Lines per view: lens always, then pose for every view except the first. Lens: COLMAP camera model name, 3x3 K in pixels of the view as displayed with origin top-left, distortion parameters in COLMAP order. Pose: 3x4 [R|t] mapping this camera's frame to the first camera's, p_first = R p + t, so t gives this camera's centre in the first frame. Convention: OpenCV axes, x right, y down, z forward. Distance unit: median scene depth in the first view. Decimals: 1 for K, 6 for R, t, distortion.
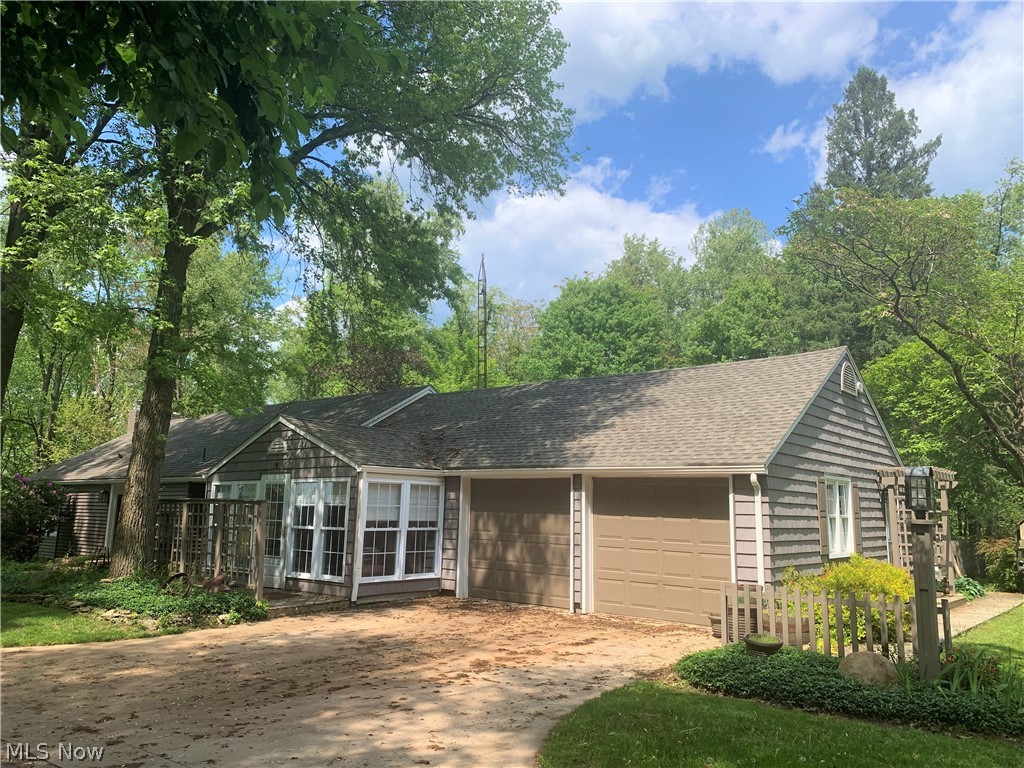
lens RADIAL K [[783.3, 0, 531.8], [0, 783.3, 358.9], [0, 0, 1]] dist [0.032376, -0.028774]
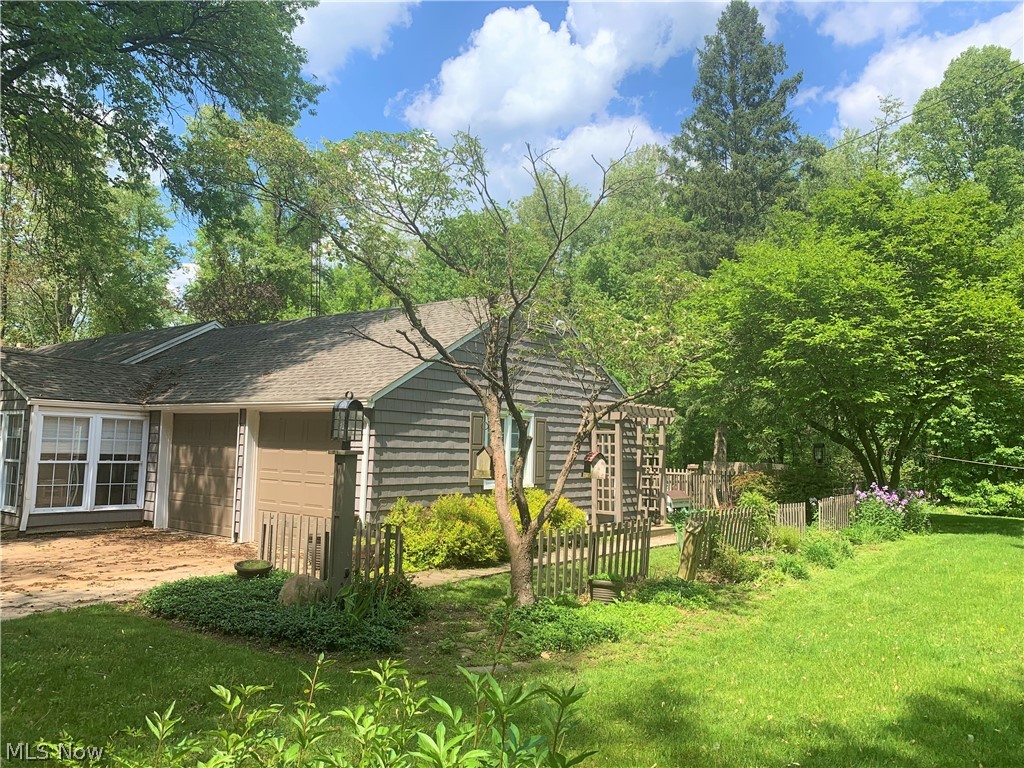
lens RADIAL K [[783.3, 0, 534.9], [0, 783.3, 360.8], [0, 0, 1]] dist [0.032376, -0.028774]
pose [[0.999765, 0.005705, 0.020933, 0.385084], [-0.007389, 0.996664, 0.081279, 0.000335], [-0.020400, -0.081415, 0.996472, -0.013986]]
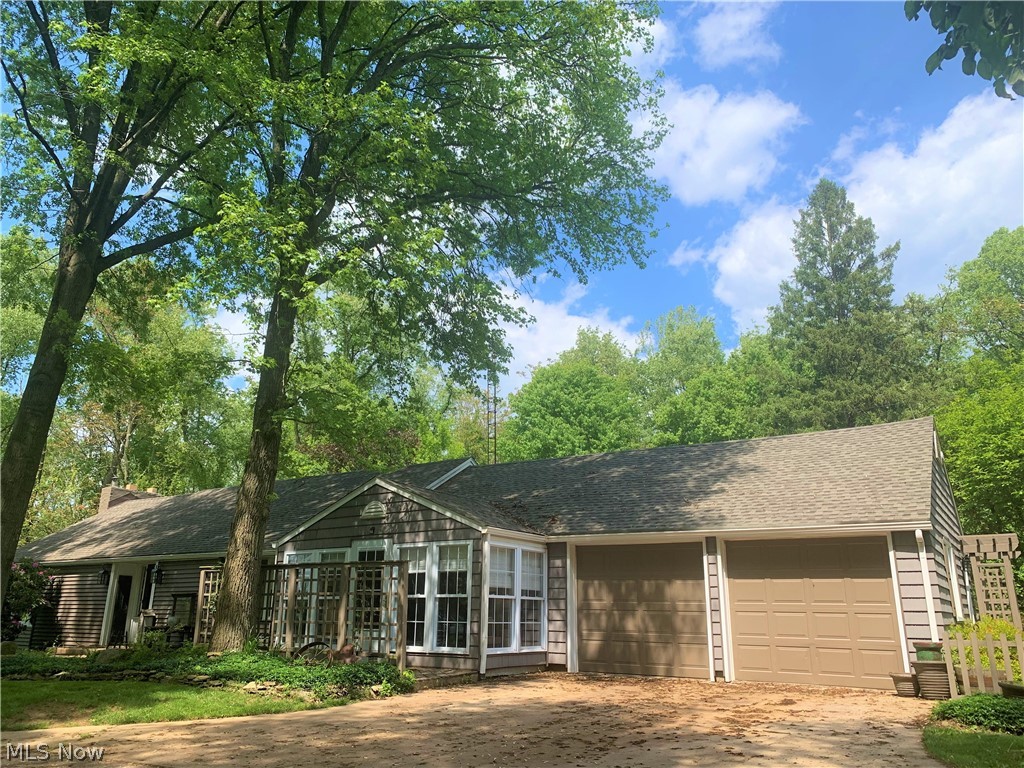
lens RADIAL K [[783.3, 0, 526.9], [0, 783.3, 356.2], [0, 0, 1]] dist [0.032376, -0.028774]
pose [[0.991994, 0.030753, 0.122481, -0.279114], [-0.015041, 0.991763, -0.127201, 0.047664], [-0.125384, 0.124341, 0.984286, 0.023096]]
